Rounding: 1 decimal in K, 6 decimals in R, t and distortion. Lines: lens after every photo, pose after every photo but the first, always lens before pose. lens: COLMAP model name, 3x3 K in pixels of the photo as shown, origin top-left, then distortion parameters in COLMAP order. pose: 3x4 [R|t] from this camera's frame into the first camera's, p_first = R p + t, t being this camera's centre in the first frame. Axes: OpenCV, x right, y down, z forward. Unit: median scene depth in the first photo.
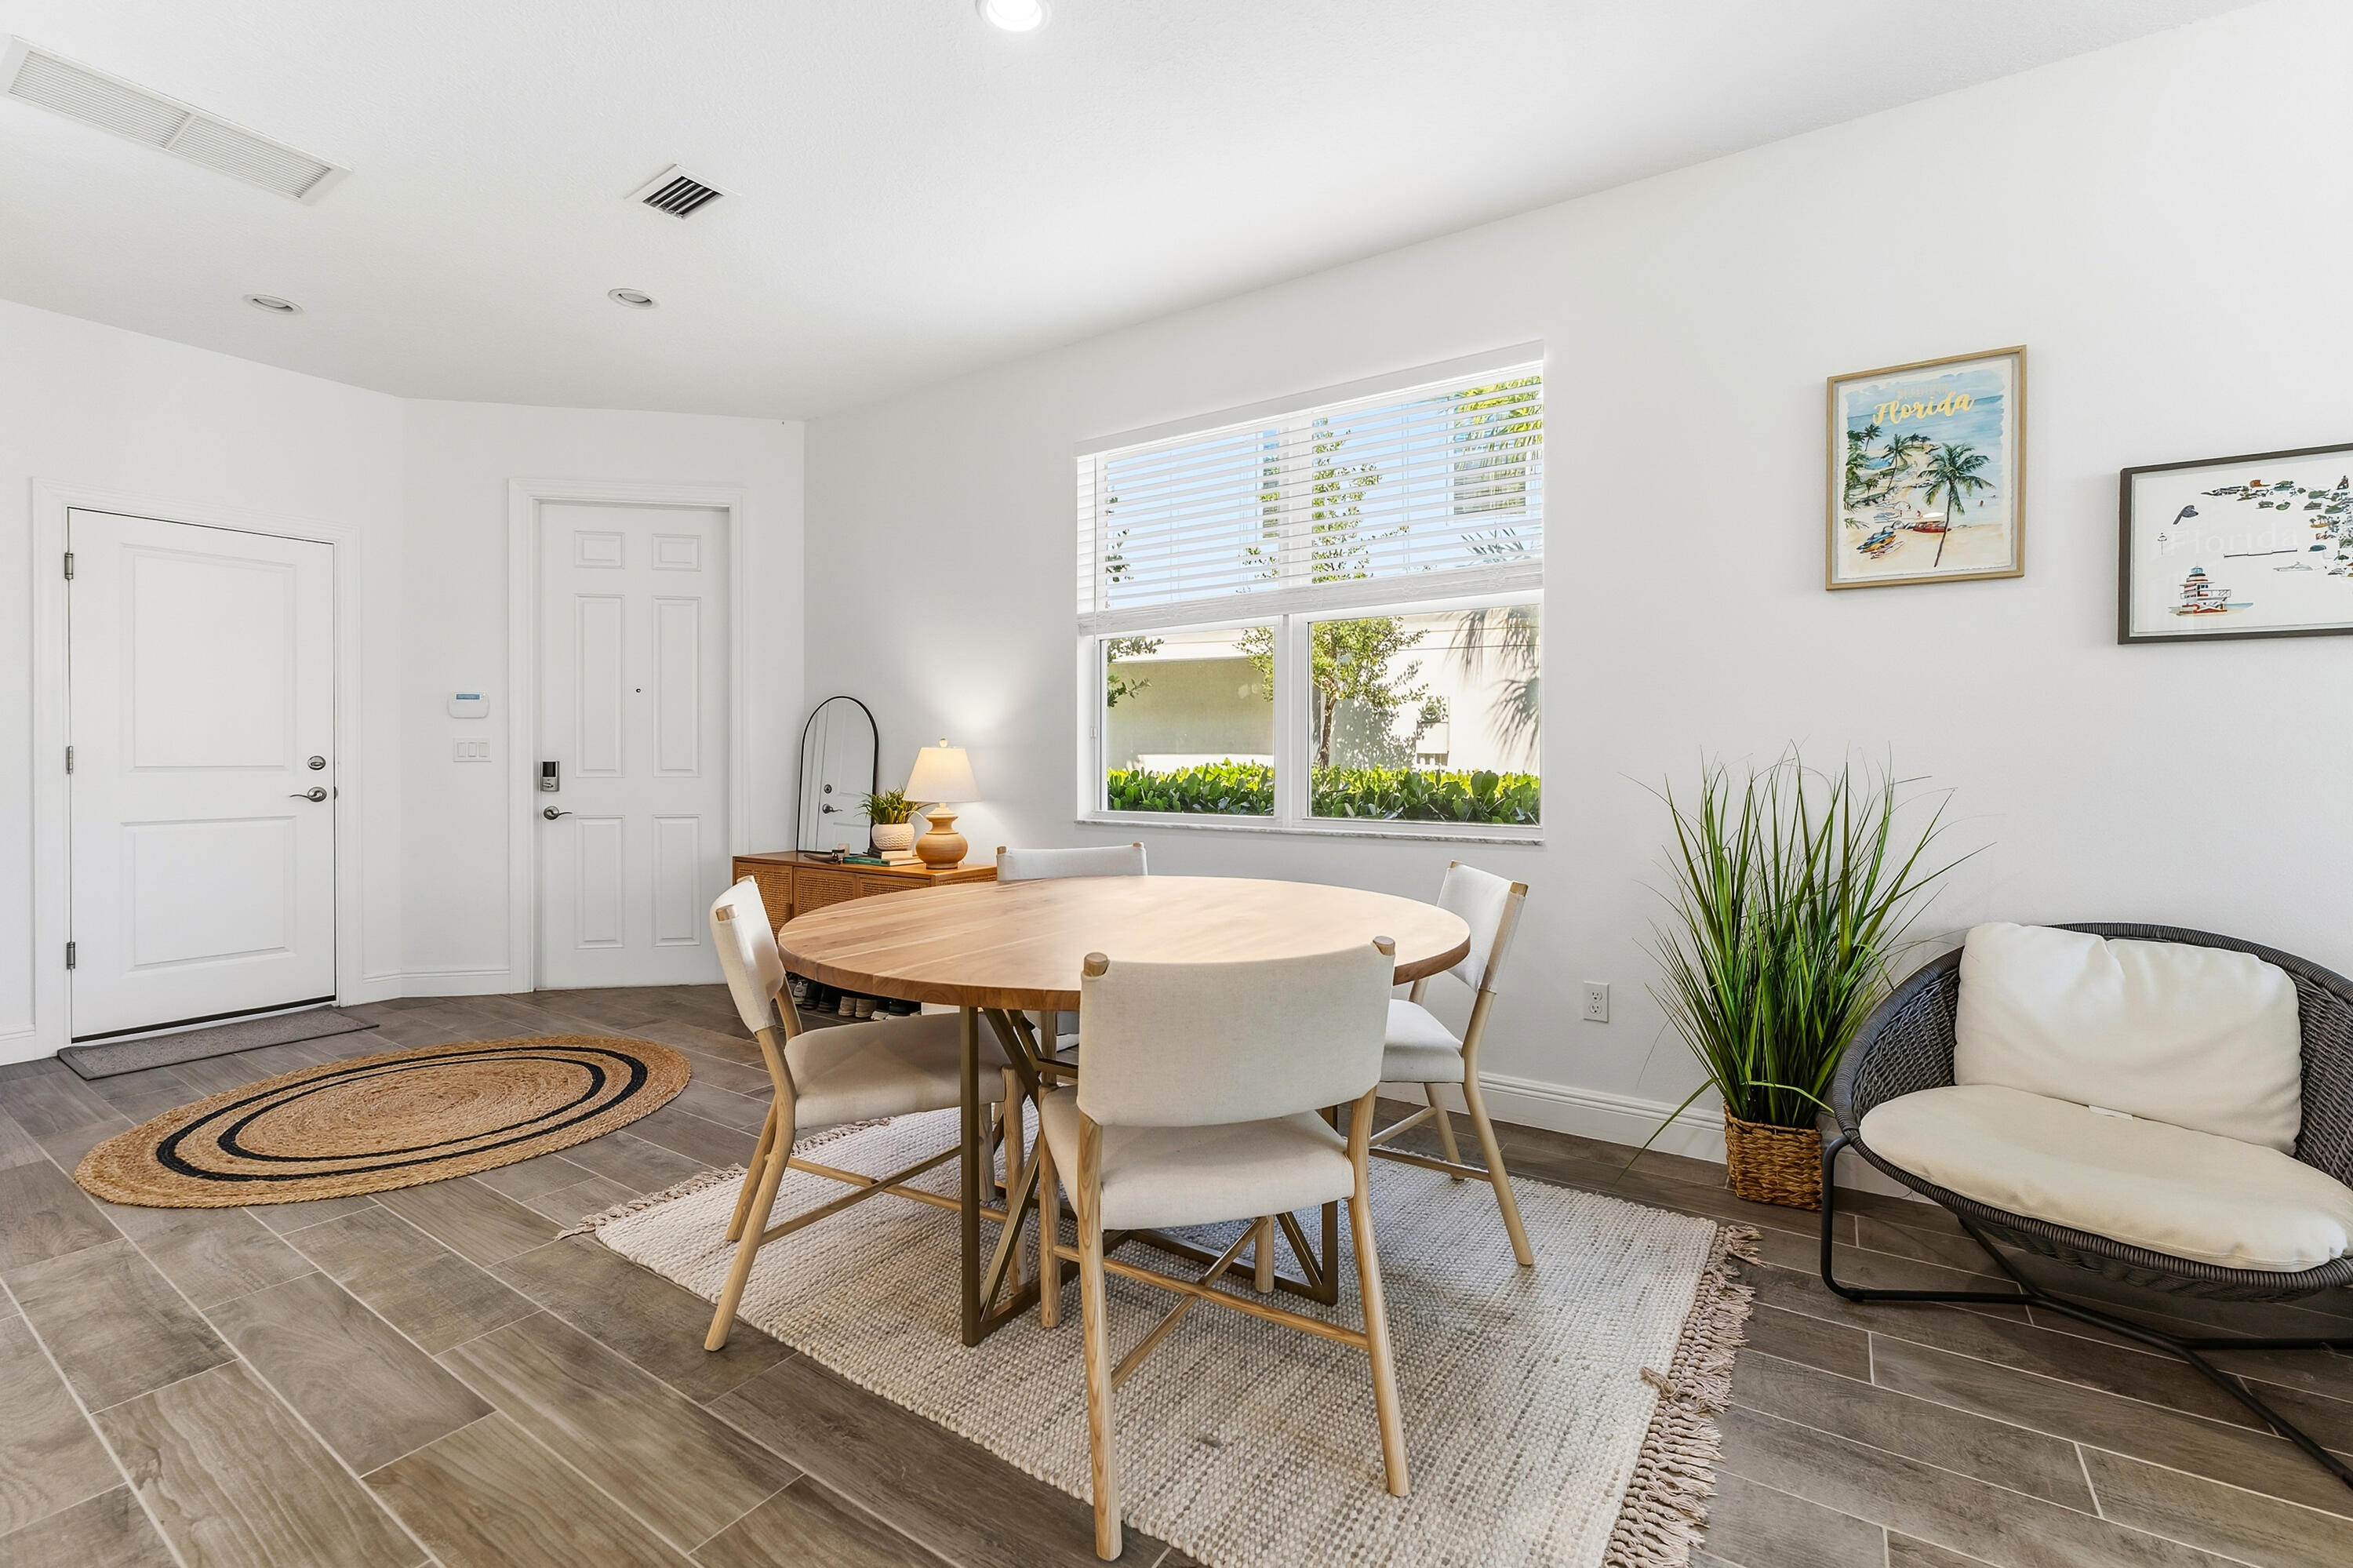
lens RADIAL K [[990.0, 0, 1176.5], [0, 990.0, 784.0], [0, 0, 1]] dist [-0.004977, 0.000802]
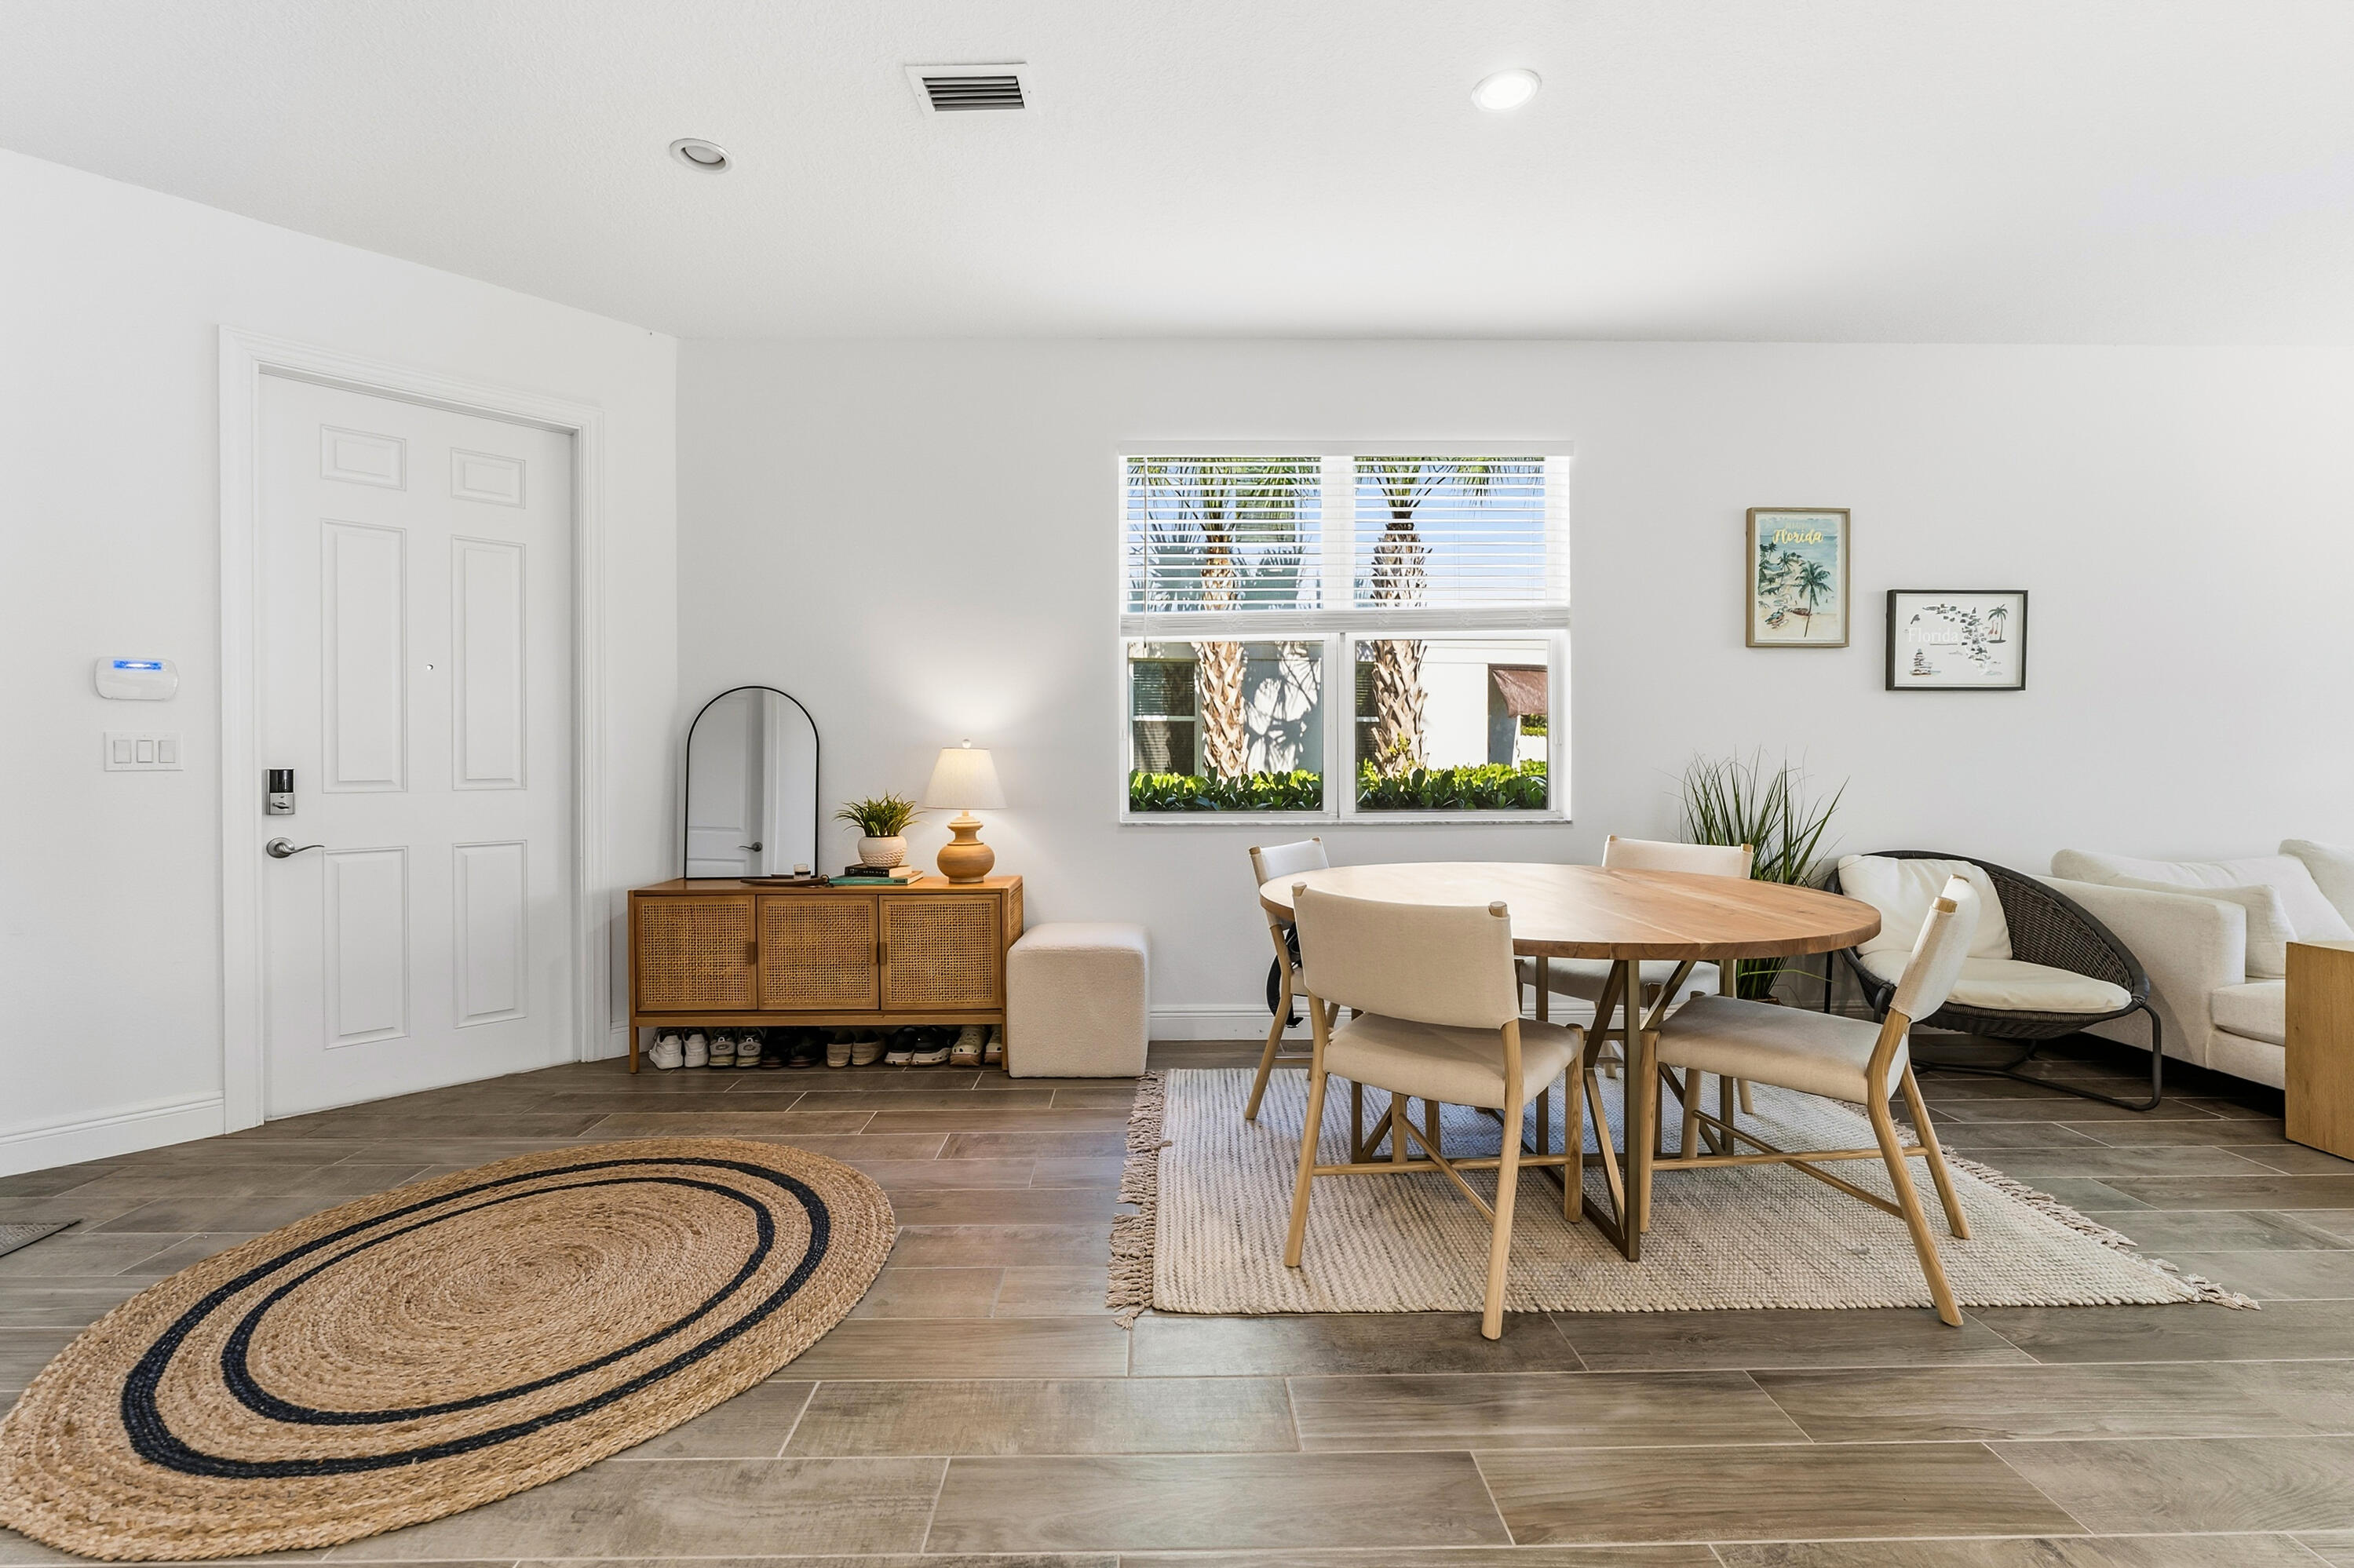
lens RADIAL K [[978.1, 0, 1177.0], [0, 978.1, 784.0], [0, 0, 1]] dist [-0.003093, -0.000492]
pose [[0.829615, -0.018426, 0.558032, -0.937195], [0.019554, 0.999801, 0.003943, -0.007380], [-0.557994, 0.007641, 0.829810, 0.247014]]
